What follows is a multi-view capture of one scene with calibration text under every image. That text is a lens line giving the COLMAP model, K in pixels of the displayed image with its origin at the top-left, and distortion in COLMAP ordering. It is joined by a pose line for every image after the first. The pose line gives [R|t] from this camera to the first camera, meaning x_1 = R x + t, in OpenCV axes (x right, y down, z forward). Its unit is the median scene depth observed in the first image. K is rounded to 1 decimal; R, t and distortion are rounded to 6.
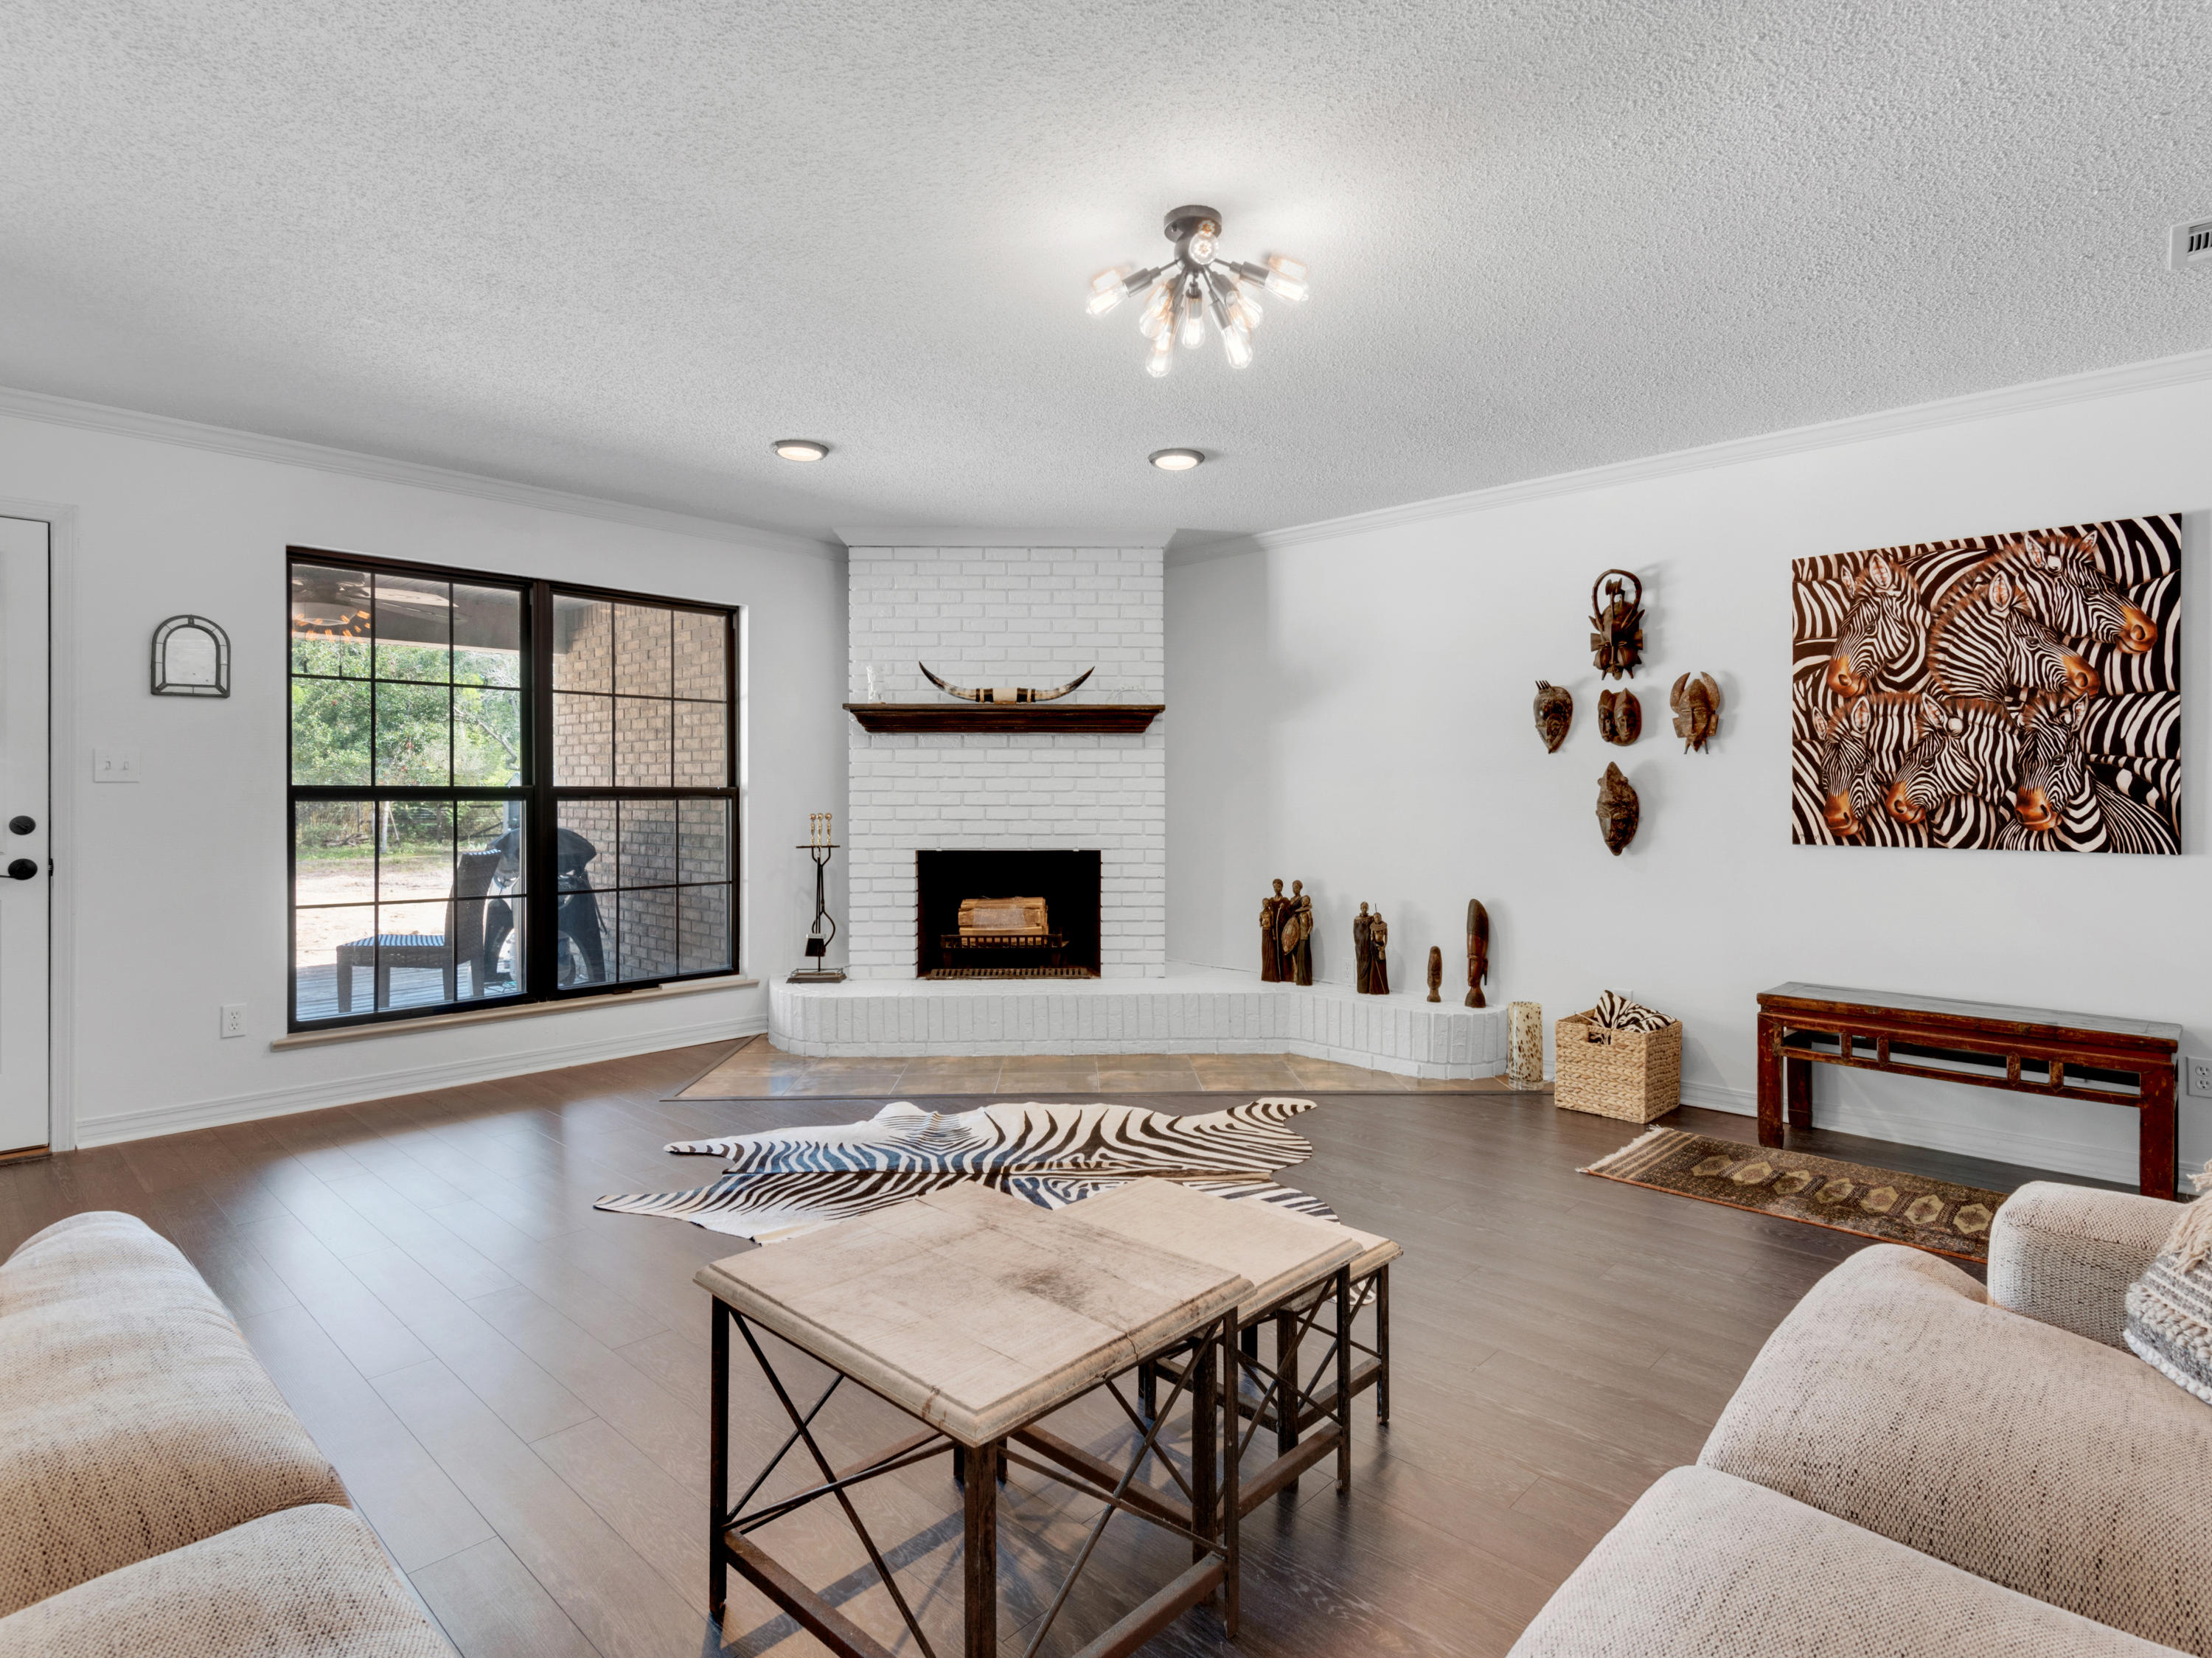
lens RADIAL K [[1154.9, 0, 1106.5], [0, 1154.9, 791.6], [0, 0, 1]] dist [0.087935, -0.047957]
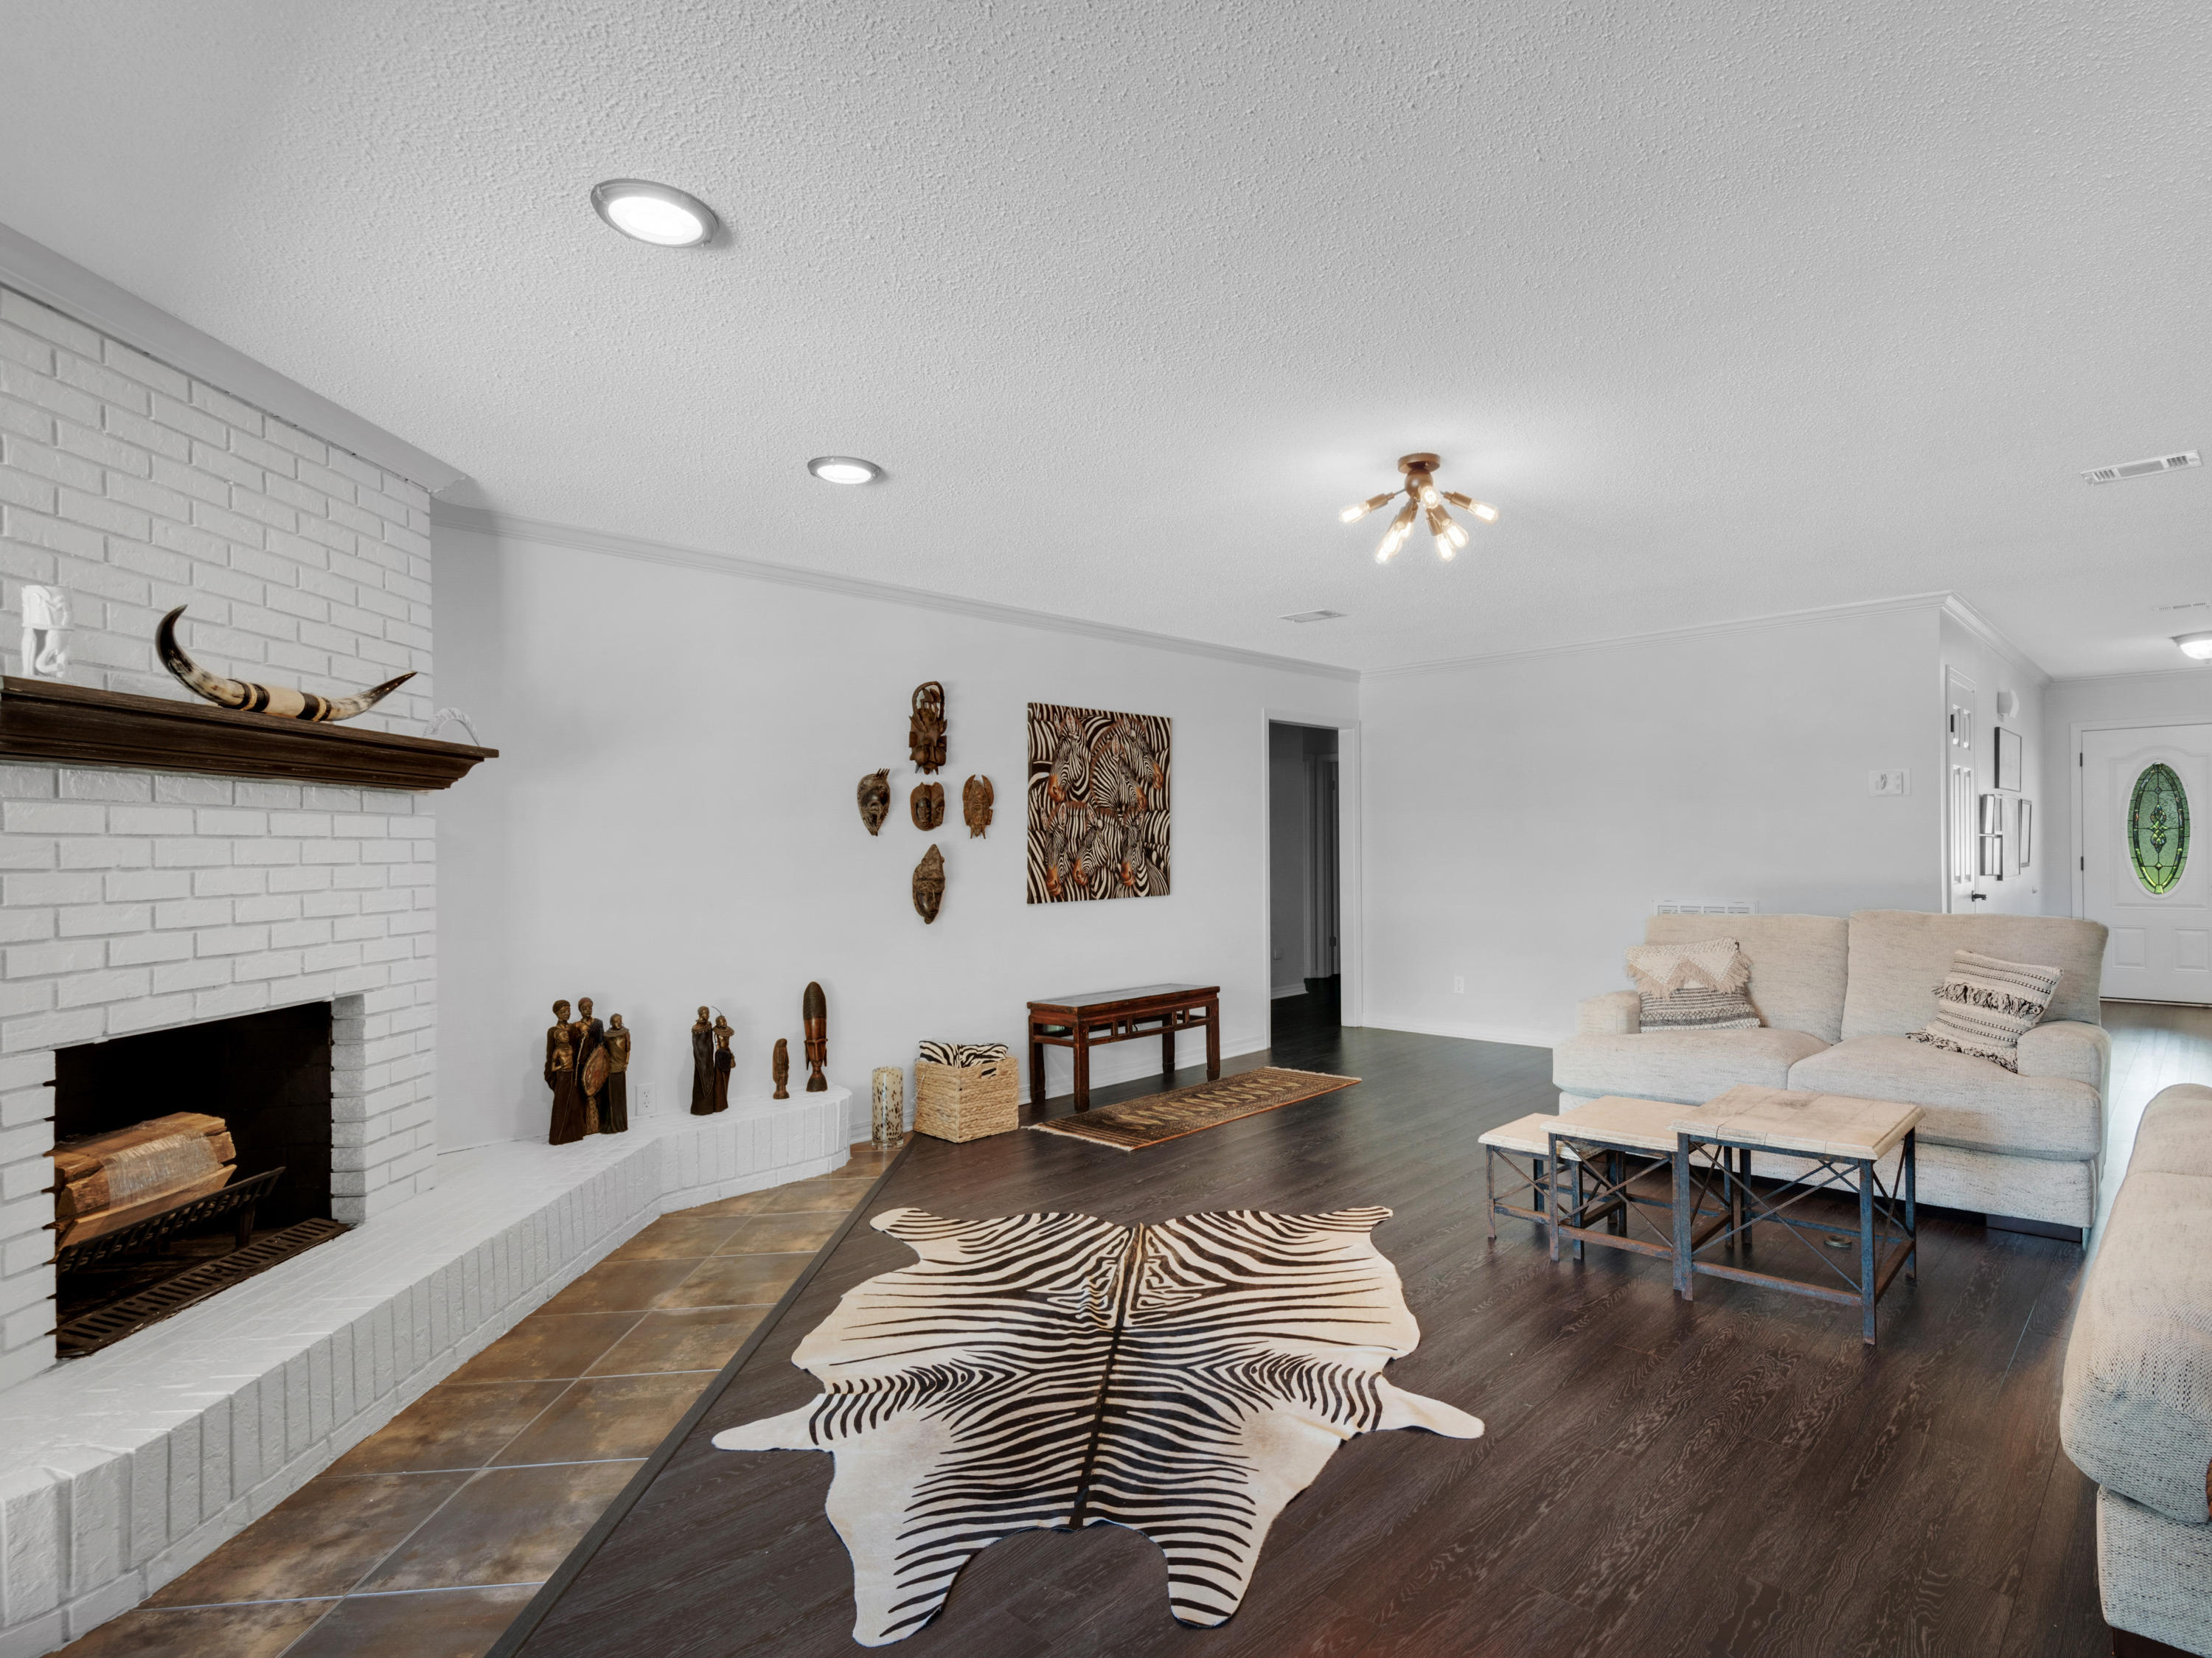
lens RADIAL K [[1316.0, 0, 1106.0], [0, 1316.0, 829.0], [0, 0, 1]] dist [0.000465, 0.000011]
pose [[-0.061438, 0.011305, 0.998047, -0.995364], [0.012653, 0.999864, -0.010547, -0.027008], [-0.998031, 0.011980, -0.061573, 1.008835]]
